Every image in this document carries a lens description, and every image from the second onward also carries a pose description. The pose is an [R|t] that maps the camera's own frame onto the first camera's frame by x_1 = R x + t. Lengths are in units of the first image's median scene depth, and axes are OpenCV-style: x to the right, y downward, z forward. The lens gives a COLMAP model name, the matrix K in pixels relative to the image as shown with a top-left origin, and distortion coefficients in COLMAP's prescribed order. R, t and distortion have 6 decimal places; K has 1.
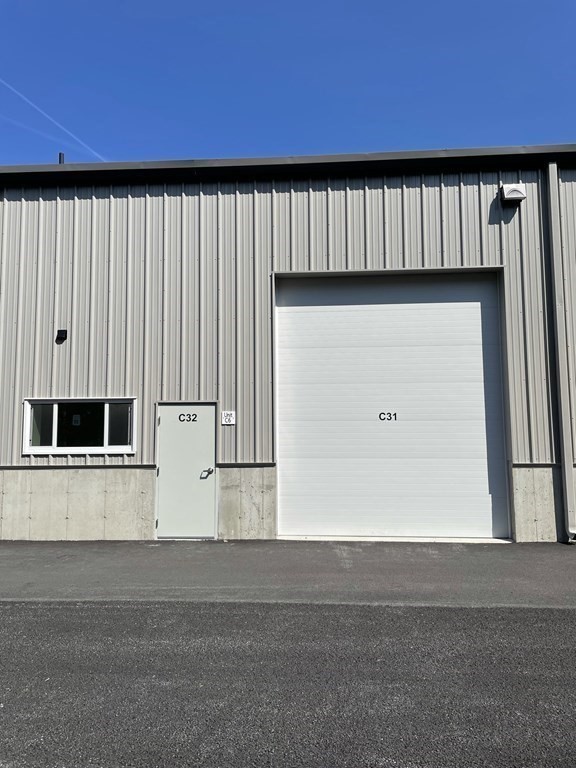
lens RADIAL K [[545.1, 0, 278.3], [0, 545.1, 380.5], [0, 0, 1]] dist [0.044661, -0.008366]
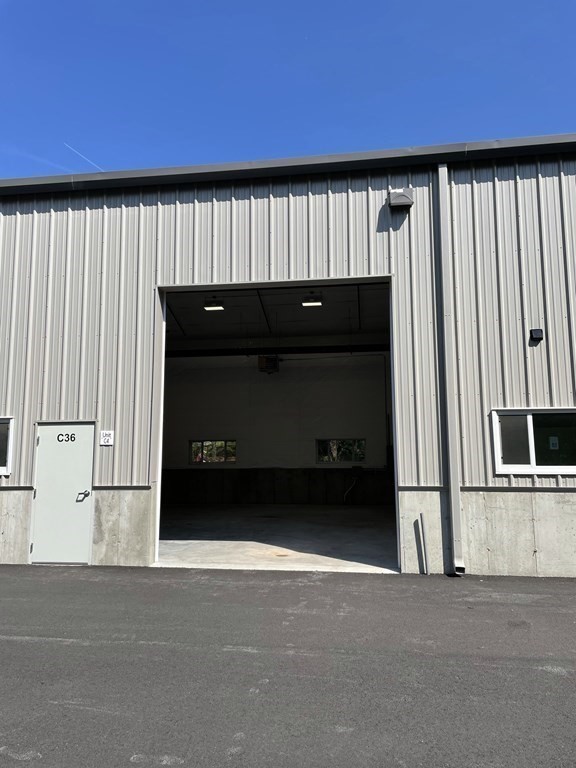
lens RADIAL K [[587.8, 0, 275.2], [0, 587.8, 373.5], [0, 0, 1]] dist [0.085774, -0.109924]
pose [[0.996303, -0.010458, -0.085267, 0.292900], [0.007346, 0.999298, -0.036735, -0.004078], [0.085591, 0.035973, 0.995681, -0.017231]]
